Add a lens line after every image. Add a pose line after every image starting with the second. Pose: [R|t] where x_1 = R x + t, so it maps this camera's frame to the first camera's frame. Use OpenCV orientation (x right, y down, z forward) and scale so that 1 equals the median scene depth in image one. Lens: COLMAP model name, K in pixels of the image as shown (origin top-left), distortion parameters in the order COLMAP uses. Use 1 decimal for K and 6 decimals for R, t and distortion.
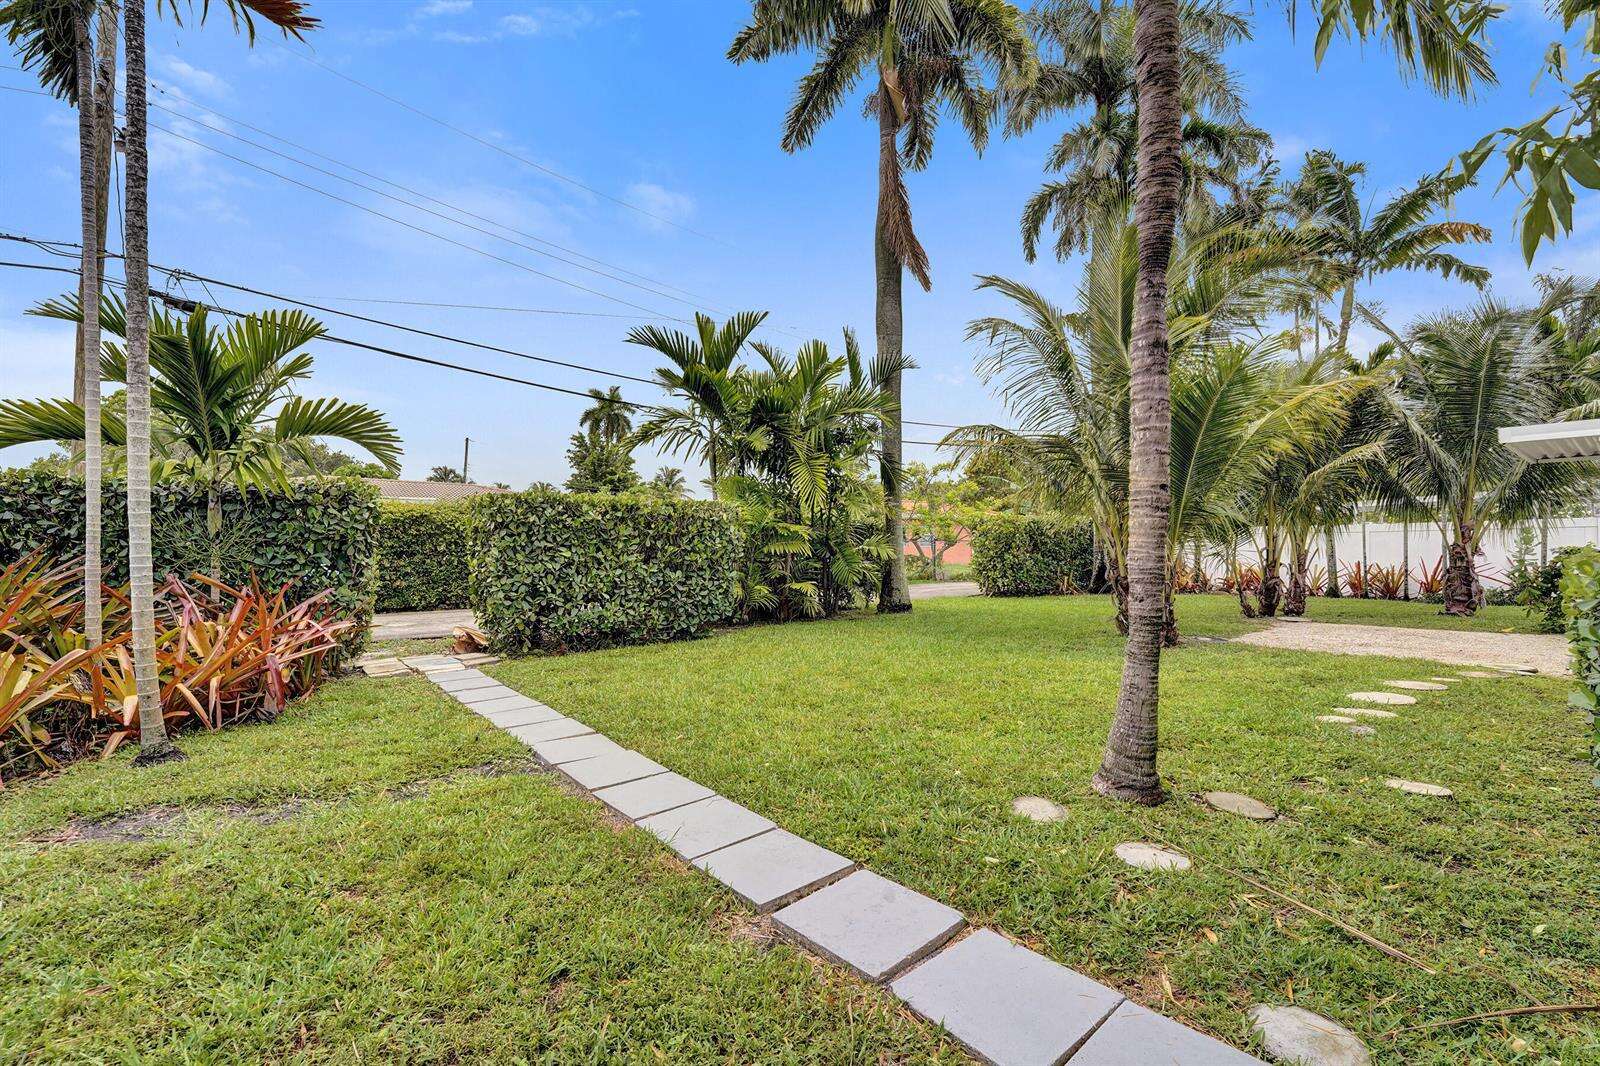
lens RADIAL K [[632.1, 0, 800.0], [0, 632.1, 533.0], [0, 0, 1]] dist [-0.020749, 0.000021]
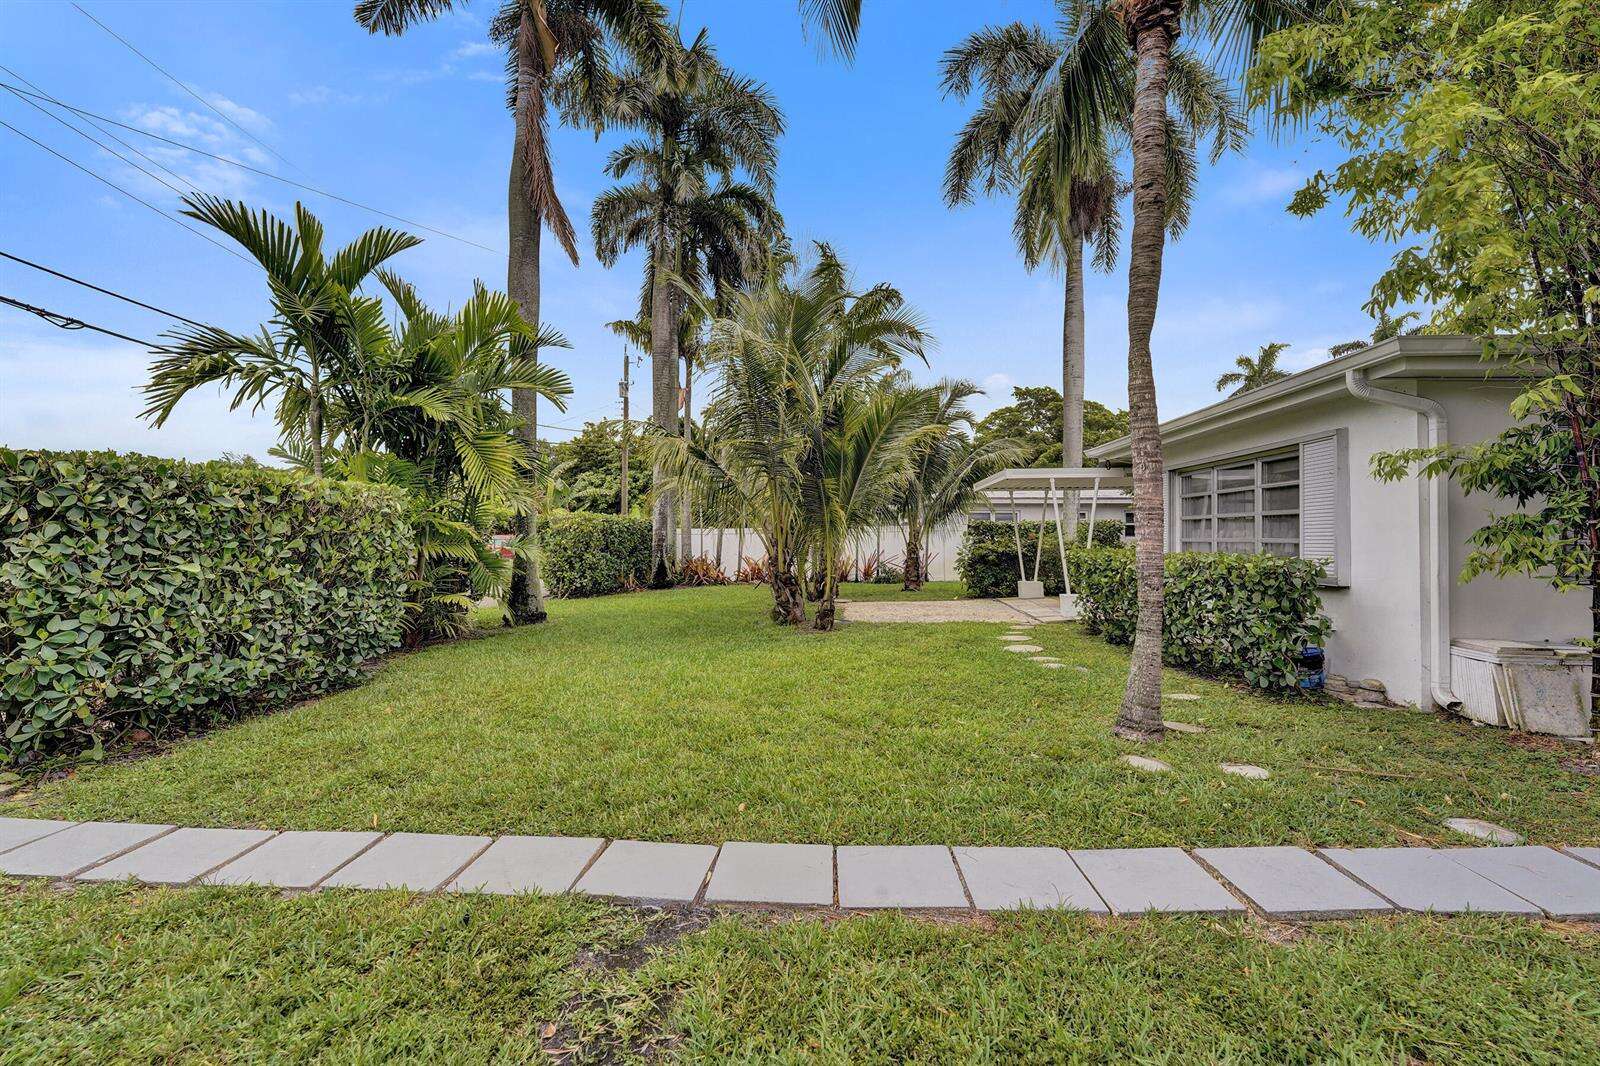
lens RADIAL K [[632.1, 0, 800.0], [0, 632.1, 533.0], [0, 0, 1]] dist [-0.020749, 0.000021]
pose [[0.715300, 0.006053, 0.698791, -0.348738], [-0.007927, 0.999968, -0.000547, -0.001399], [-0.698773, -0.005148, 0.715325, 0.217119]]
